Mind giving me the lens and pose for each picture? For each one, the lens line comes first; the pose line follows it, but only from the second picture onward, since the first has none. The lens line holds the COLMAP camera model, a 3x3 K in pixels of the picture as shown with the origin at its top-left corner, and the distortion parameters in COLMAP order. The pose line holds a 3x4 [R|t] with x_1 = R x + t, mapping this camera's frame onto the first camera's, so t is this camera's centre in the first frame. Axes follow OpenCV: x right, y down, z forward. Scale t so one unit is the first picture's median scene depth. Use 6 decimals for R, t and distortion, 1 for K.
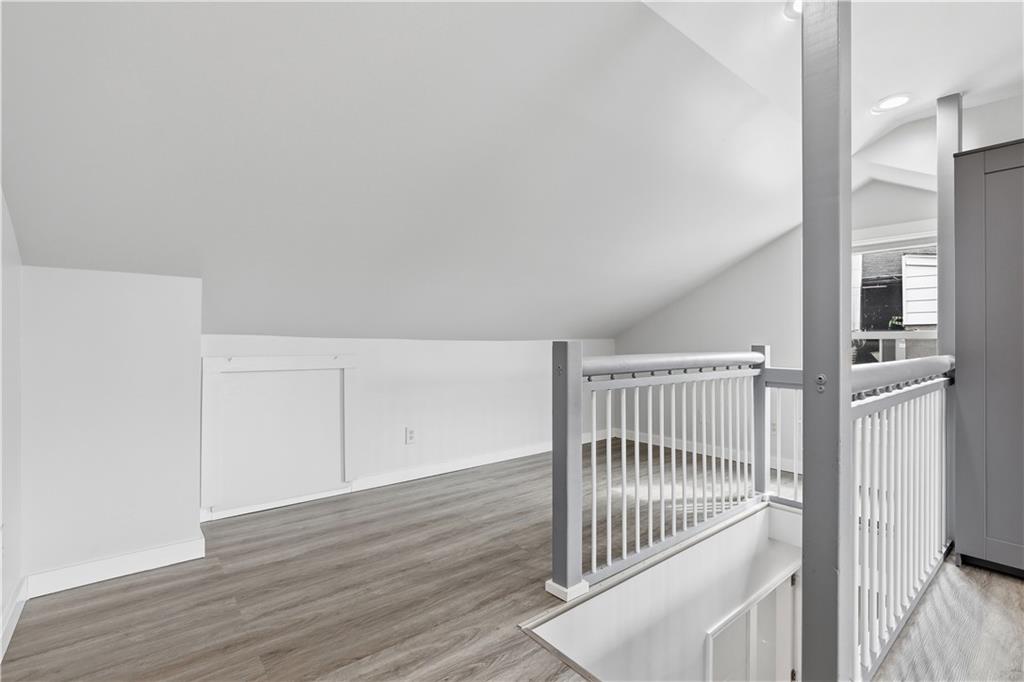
lens RADIAL K [[466.2, 0, 512.5], [0, 466.2, 341.1], [0, 0, 1]] dist [-0.001234, -0.000052]
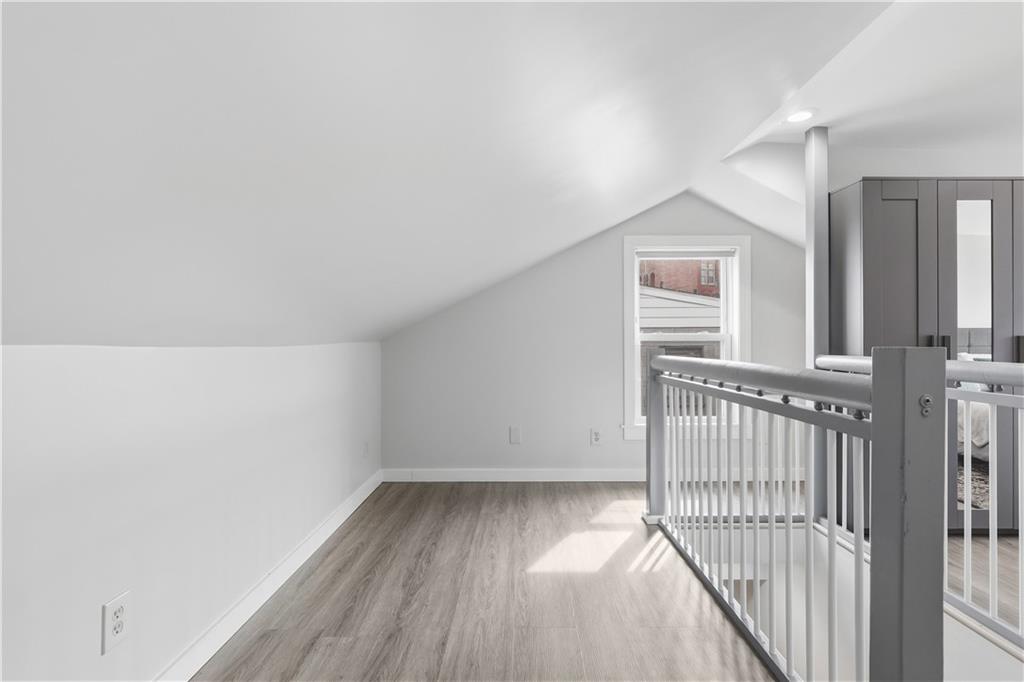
lens RADIAL K [[489.6, 0, 512.4], [0, 489.6, 341.5], [0, 0, 1]] dist [0.002033, 0.000886]
pose [[0.644714, -0.001667, 0.764422, -0.325591], [0.001549, 0.999998, 0.000874, -0.005016], [-0.764422, 0.000621, 0.644716, 0.575026]]
